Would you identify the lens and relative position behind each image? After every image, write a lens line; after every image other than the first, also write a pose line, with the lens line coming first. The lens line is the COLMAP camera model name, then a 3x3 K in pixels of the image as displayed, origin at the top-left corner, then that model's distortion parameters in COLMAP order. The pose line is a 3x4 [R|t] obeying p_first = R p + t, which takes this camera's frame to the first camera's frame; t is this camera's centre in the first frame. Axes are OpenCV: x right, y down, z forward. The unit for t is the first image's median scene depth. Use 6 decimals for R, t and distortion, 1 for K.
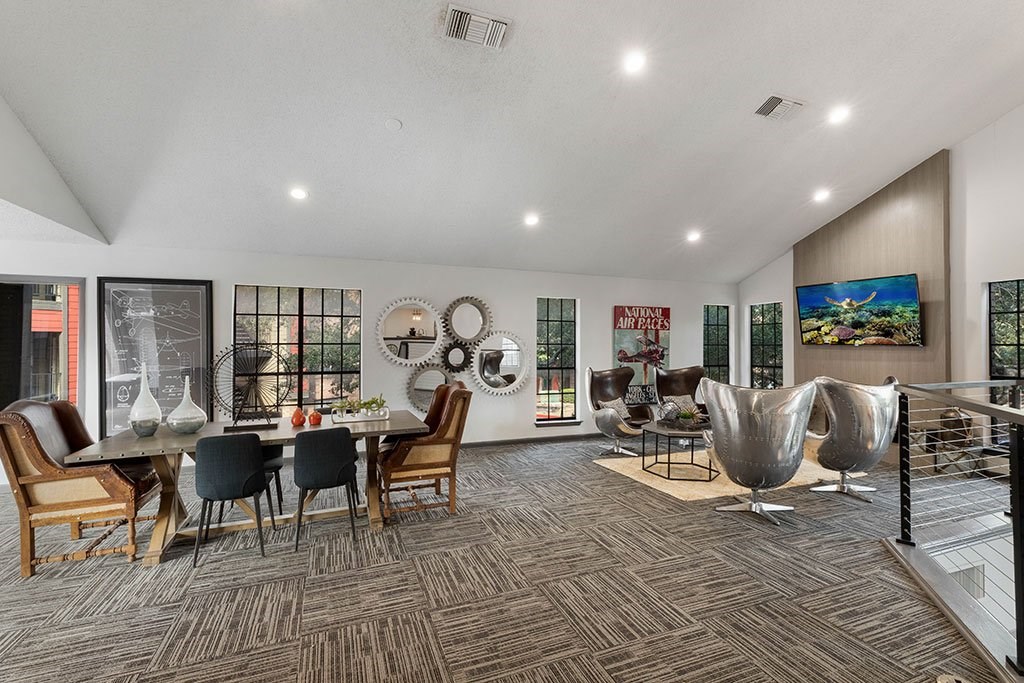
lens RADIAL K [[475.0, 0, 514.4], [0, 475.0, 339.8], [0, 0, 1]] dist [0.003551, 0.000946]
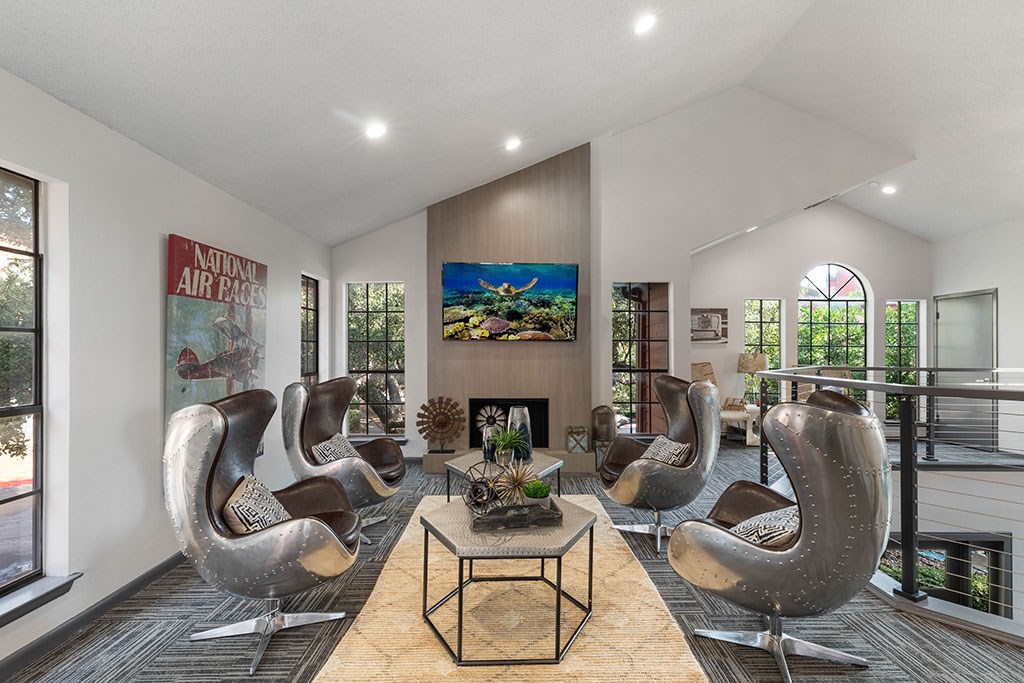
lens RADIAL K [[475.0, 0, 506.6], [0, 475.0, 337.9], [0, 0, 1]] dist [0.003551, 0.000946]
pose [[0.377110, 0.019693, 0.925959, -0.049619], [-0.000808, 0.999781, -0.020933, 0.022958], [-0.926168, 0.007146, 0.377043, 0.668002]]
